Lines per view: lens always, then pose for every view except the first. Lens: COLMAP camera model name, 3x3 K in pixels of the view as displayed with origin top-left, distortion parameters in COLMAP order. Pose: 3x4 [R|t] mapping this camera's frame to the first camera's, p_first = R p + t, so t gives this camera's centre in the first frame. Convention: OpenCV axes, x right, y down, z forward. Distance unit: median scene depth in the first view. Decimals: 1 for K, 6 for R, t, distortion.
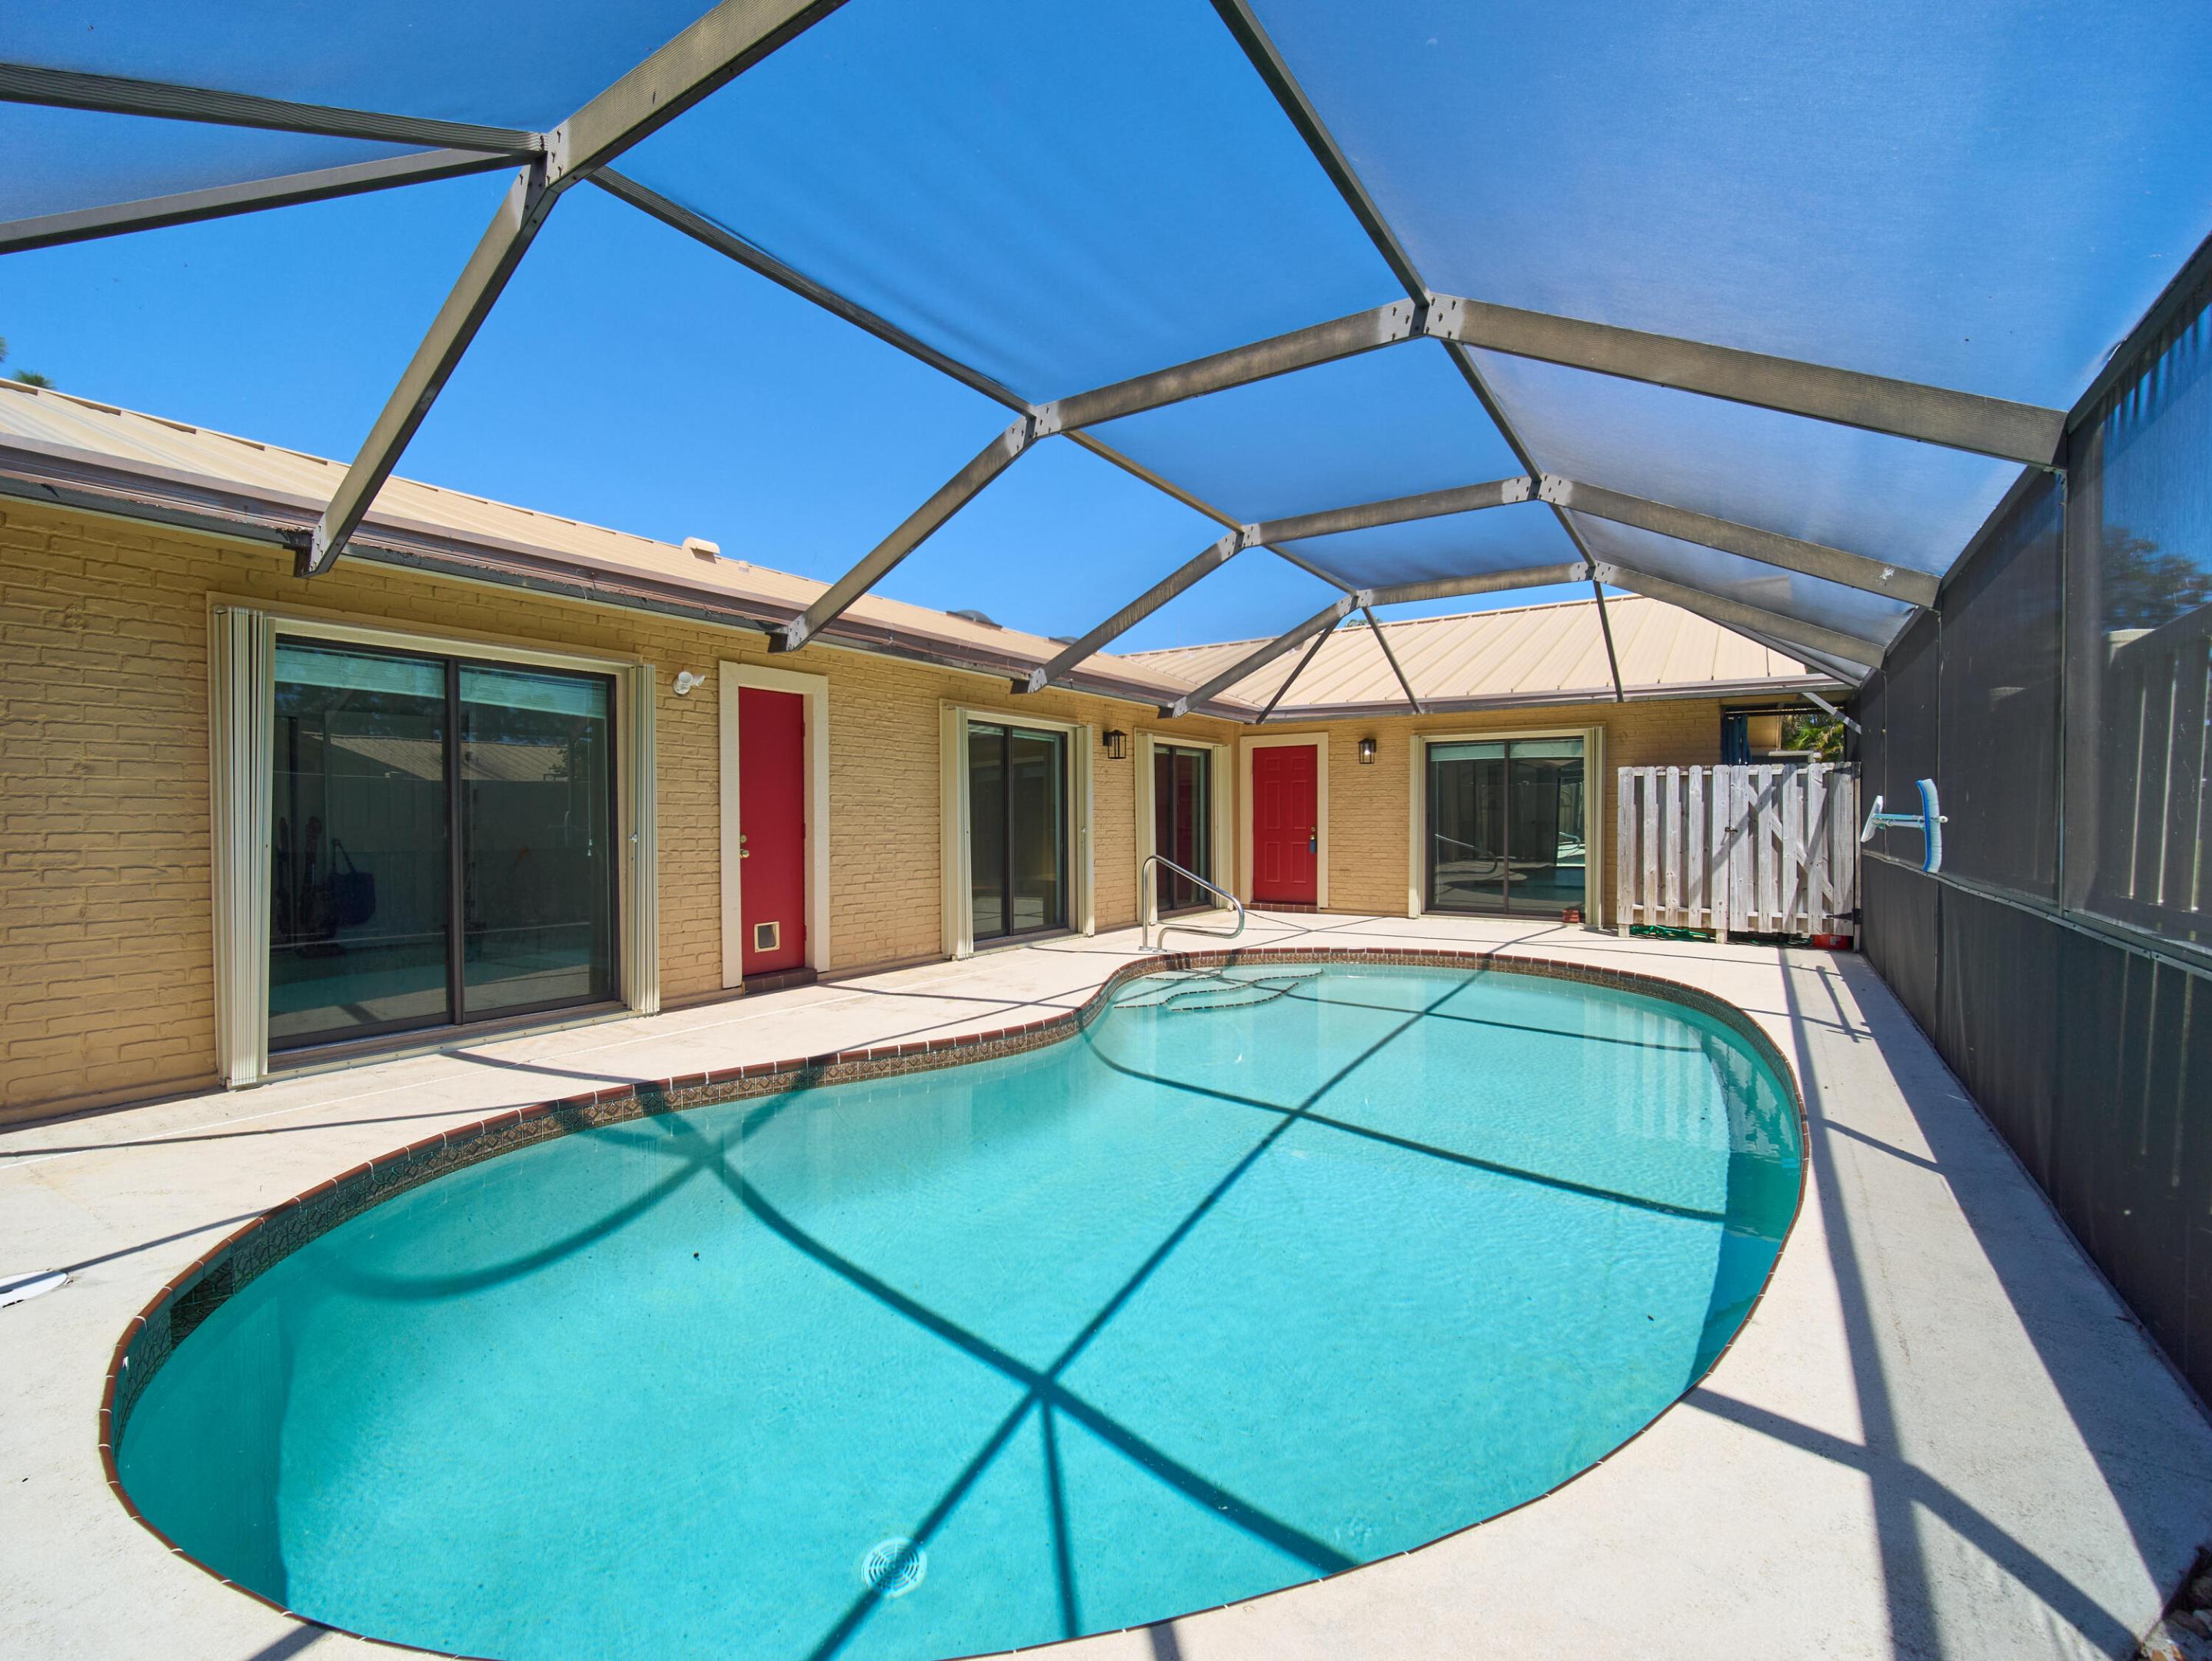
lens RADIAL K [[976.5, 0, 1105.0], [0, 976.5, 829.6], [0, 0, 1]] dist [-0.000711, -0.001363]
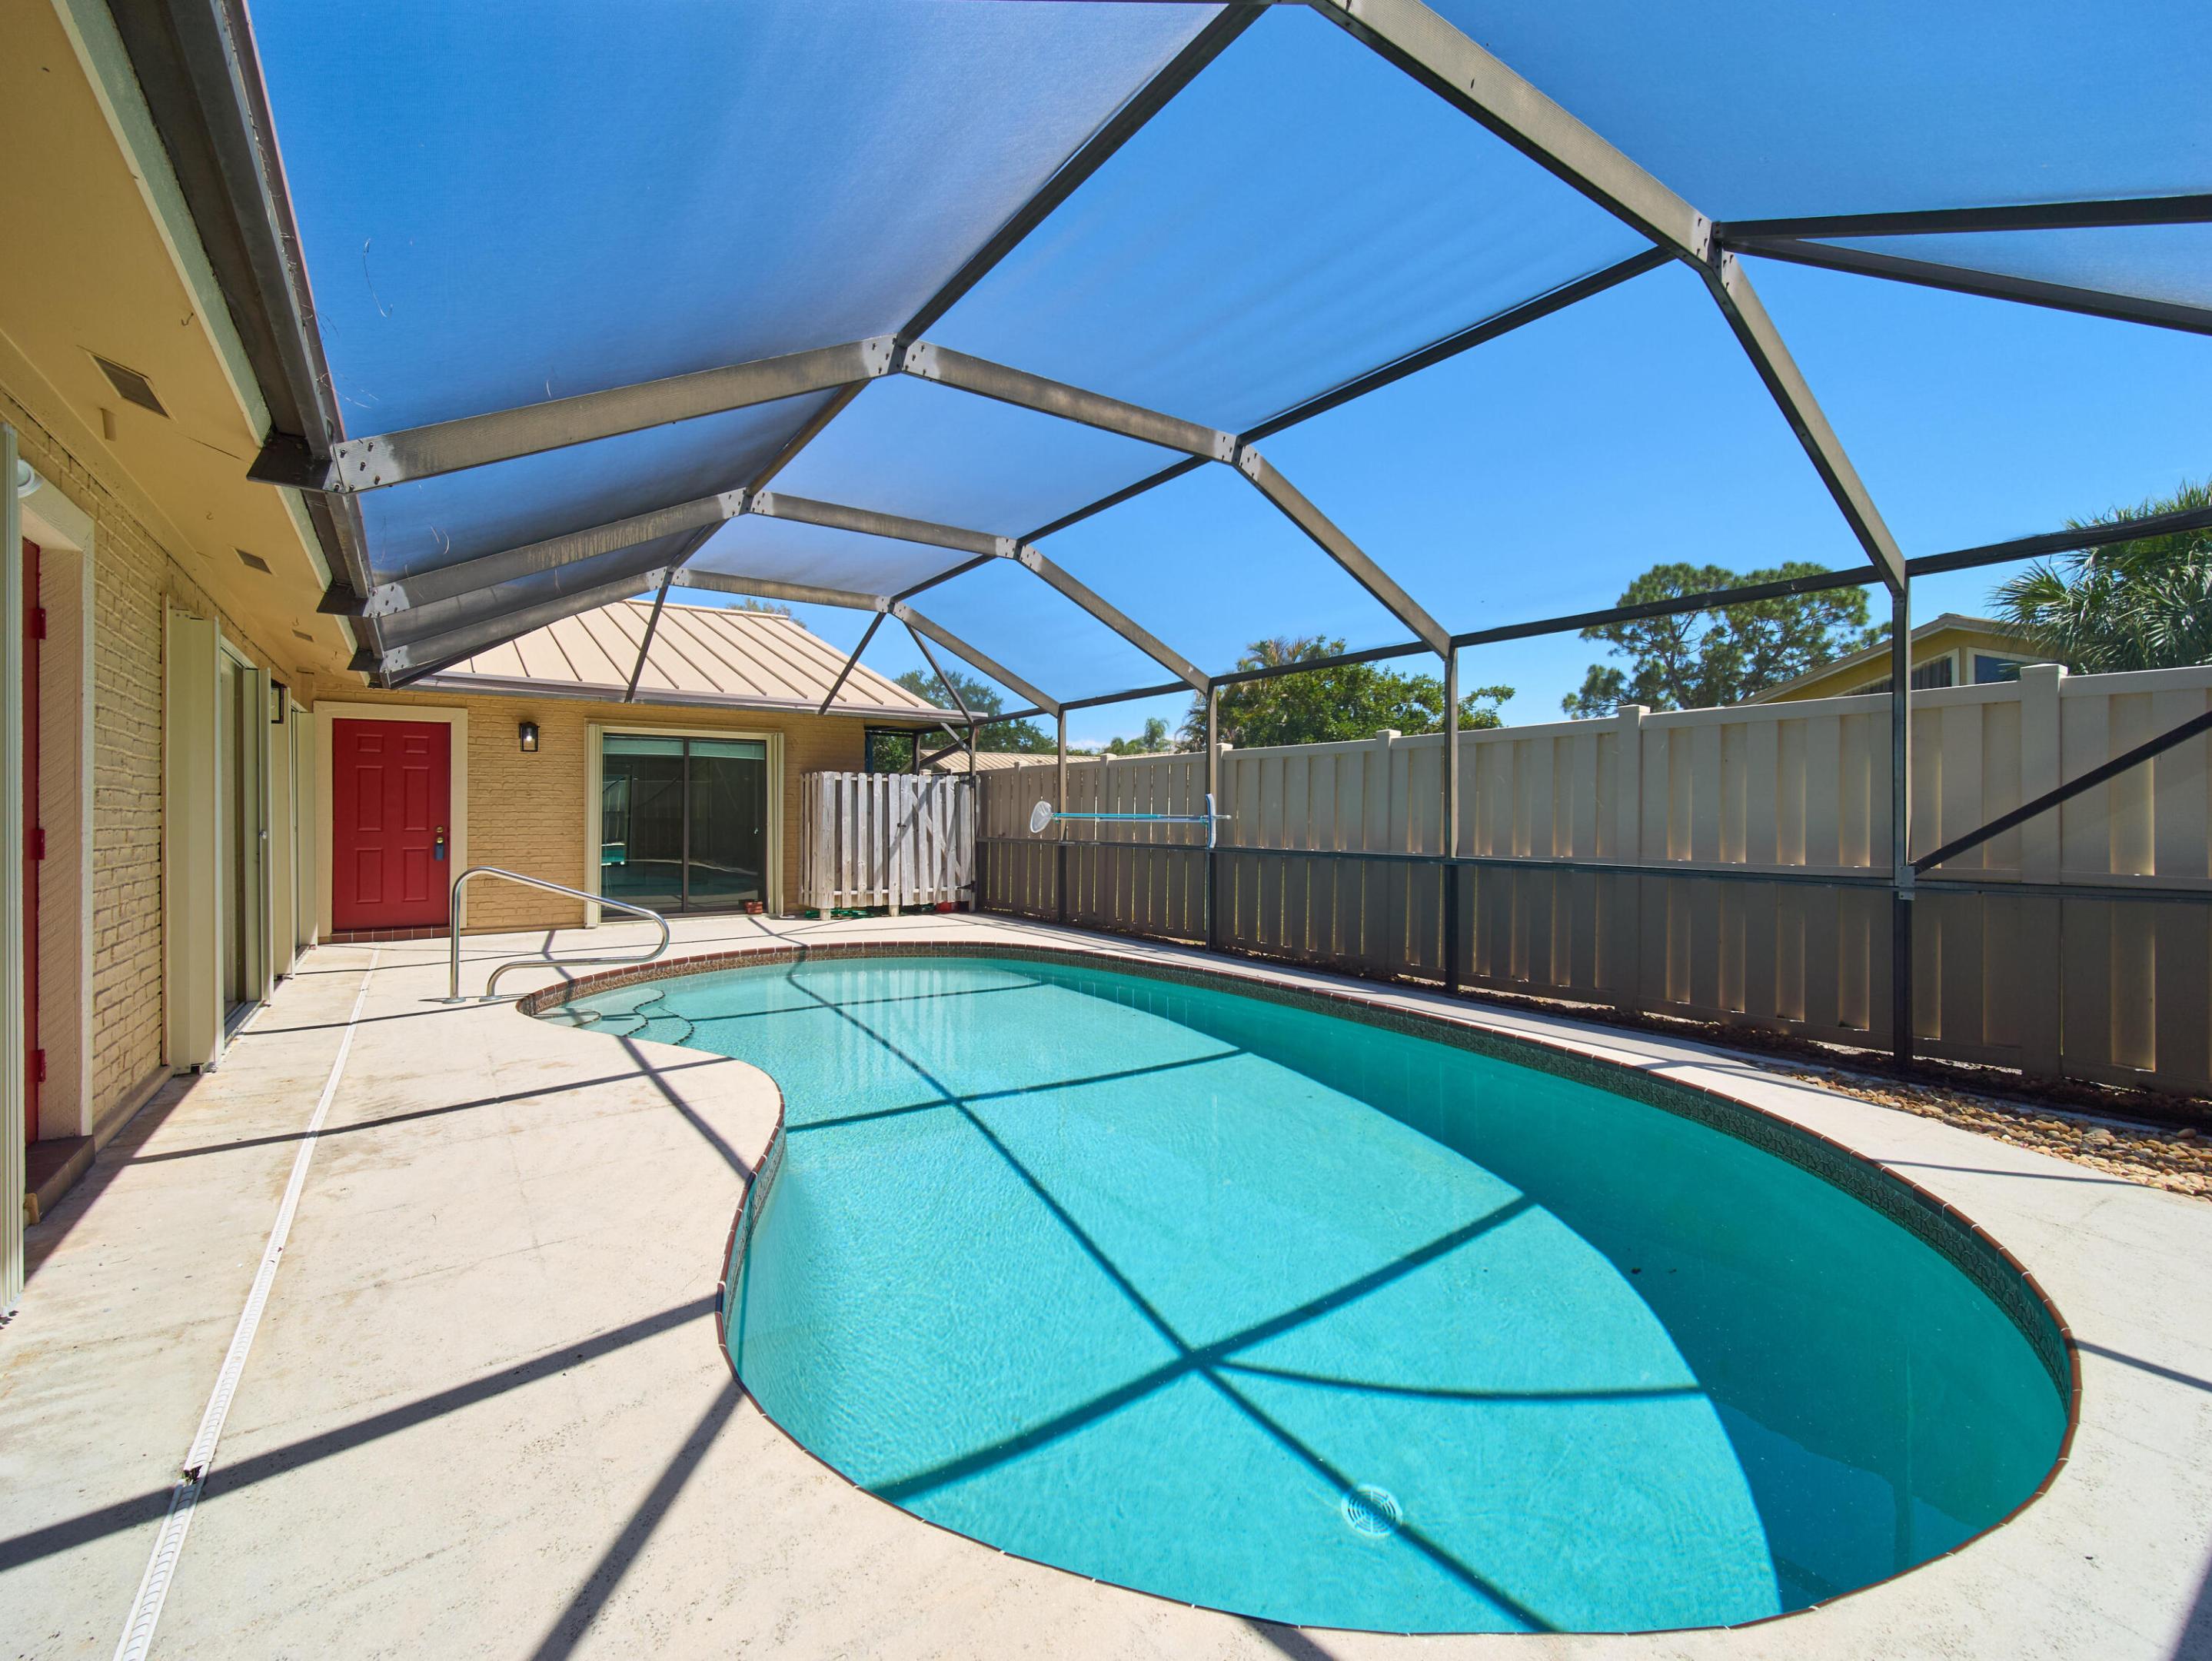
lens RADIAL K [[976.5, 0, 1111.8], [0, 976.5, 820.7], [0, 0, 1]] dist [-0.000711, -0.001363]
pose [[0.359933, -0.003746, 0.932971, -0.441605], [0.009825, 0.999952, 0.000225, -0.003912], [-0.932927, 0.009085, 0.359952, 0.290270]]
